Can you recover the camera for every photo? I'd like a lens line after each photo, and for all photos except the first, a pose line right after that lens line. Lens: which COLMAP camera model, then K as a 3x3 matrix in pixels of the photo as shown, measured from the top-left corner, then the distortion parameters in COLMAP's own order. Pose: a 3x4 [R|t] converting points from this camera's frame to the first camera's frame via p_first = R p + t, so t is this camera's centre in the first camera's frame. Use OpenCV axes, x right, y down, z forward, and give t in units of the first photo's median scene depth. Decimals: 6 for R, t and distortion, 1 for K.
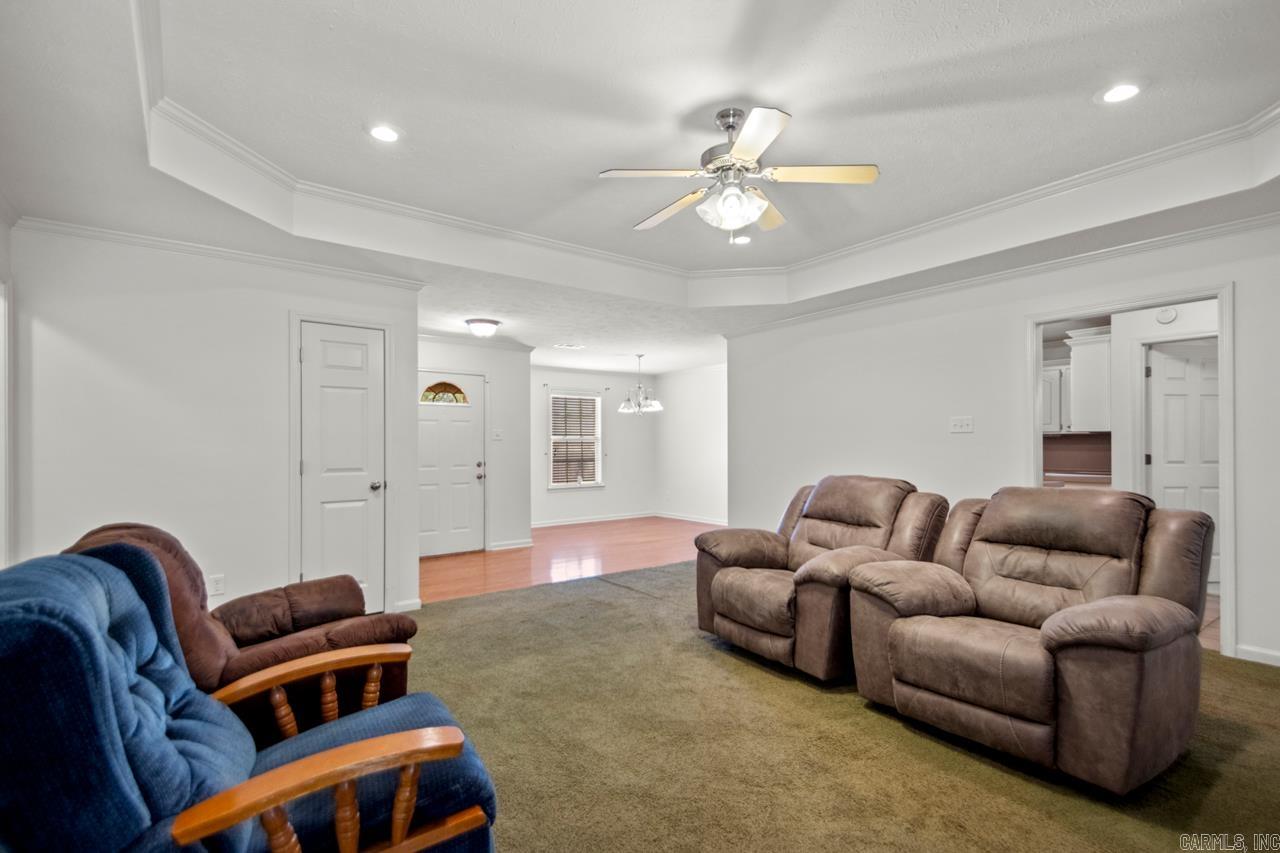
lens RADIAL K [[585.2, 0, 664.9], [0, 585.2, 430.2], [0, 0, 1]] dist [0.034477, -0.000118]
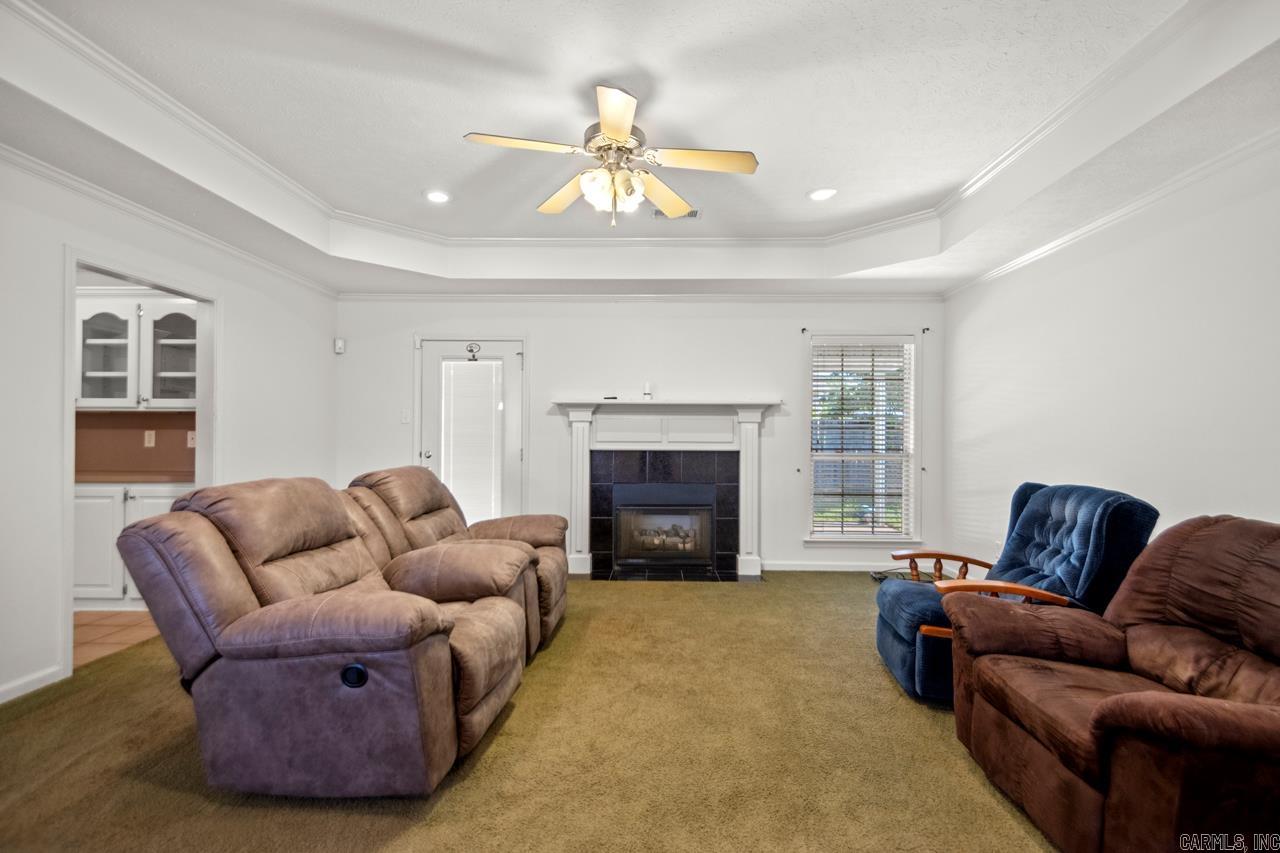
lens RADIAL K [[589.4, 0, 647.4], [0, 589.4, 418.0], [0, 0, 1]] dist [0.039807, -0.026676]
pose [[-0.765876, 0.018903, 0.642711, -0.540972], [-0.016078, 0.998692, -0.048531, 0.049811], [-0.642788, -0.047502, -0.764570, 1.662880]]
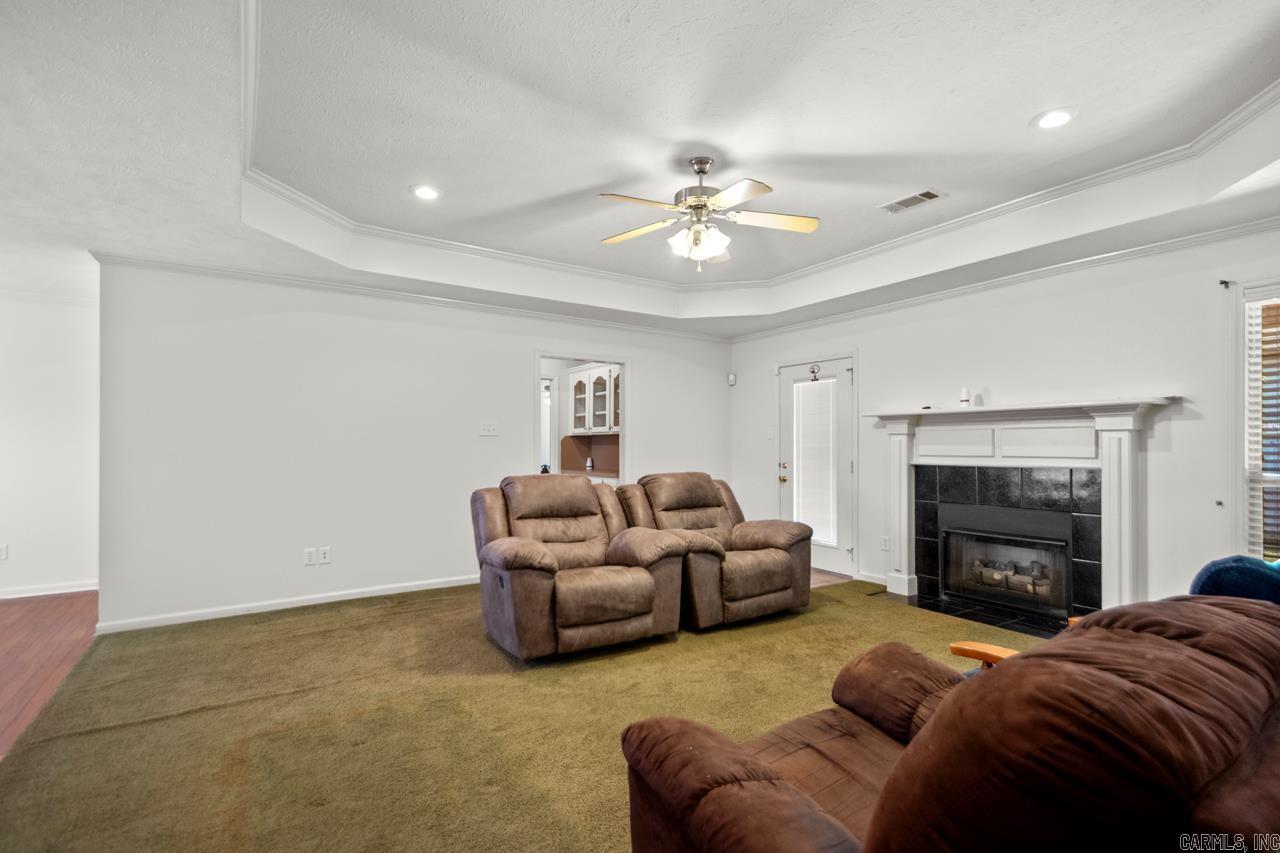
lens RADIAL K [[592.7, 0, 644.4], [0, 592.7, 427.8], [0, 0, 1]] dist [0.038059, -0.027821]
pose [[0.088941, 0.037256, 0.995340, -1.027497], [-0.024204, 0.999086, -0.035234, 0.035728], [-0.995743, -0.020958, 0.089762, 0.975542]]
